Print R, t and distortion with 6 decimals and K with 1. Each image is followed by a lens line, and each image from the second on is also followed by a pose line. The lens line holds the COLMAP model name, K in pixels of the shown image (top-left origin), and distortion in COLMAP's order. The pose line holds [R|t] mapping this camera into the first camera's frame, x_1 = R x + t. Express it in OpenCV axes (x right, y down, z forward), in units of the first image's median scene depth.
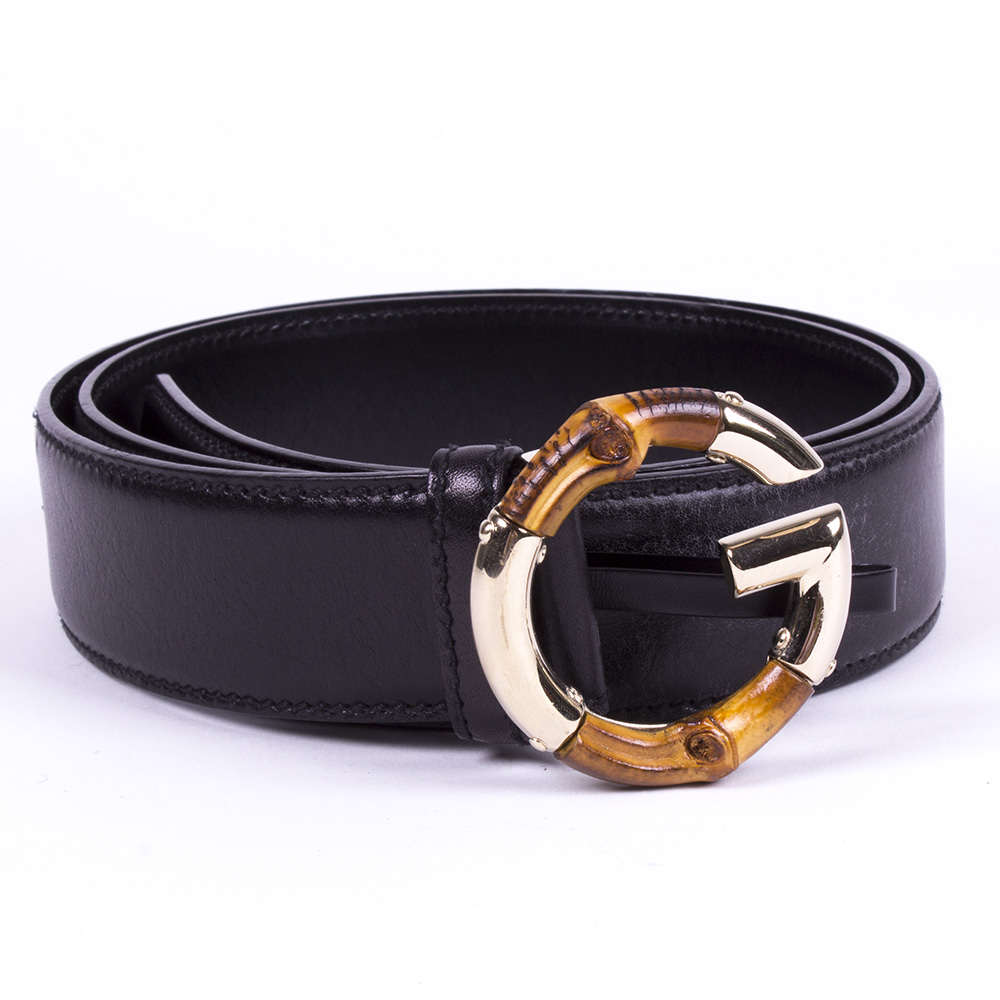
lens RADIAL K [[4460.2, 0, 499.4], [0, 4460.2, 499.0], [0, 0, 1]] dist [0.084064, 0.000000]
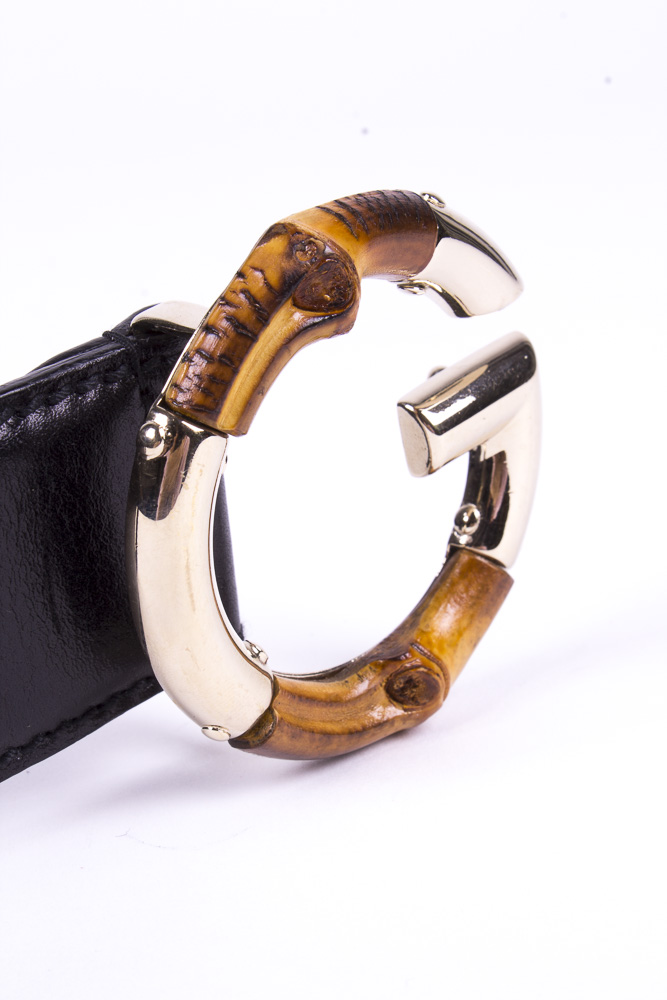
lens RADIAL K [[2182.8, 0, 334.0], [0, 2182.8, 499.4], [0, 0, 1]] dist [-0.024880, 0.000000]
pose [[0.875180, -0.153141, 0.458921, -0.122732], [0.097405, 0.984930, 0.142914, -0.026267], [-0.473891, -0.080374, 0.876908, 0.693500]]
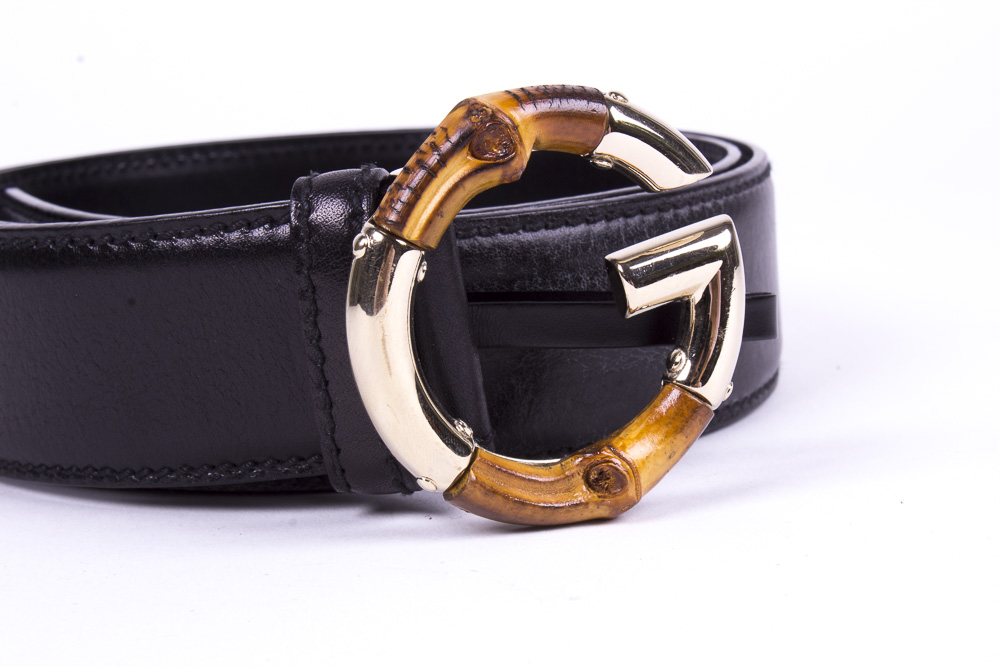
lens RADIAL K [[2366.7, 0, 499.1], [0, 2366.7, 336.9], [0, 0, 1]] dist [0.079975, 0.000000]
pose [[0.993369, -0.050640, 0.103219, -0.024948], [0.059002, 0.995076, -0.079641, 0.063799], [-0.098678, 0.085204, 0.991465, 0.510100]]
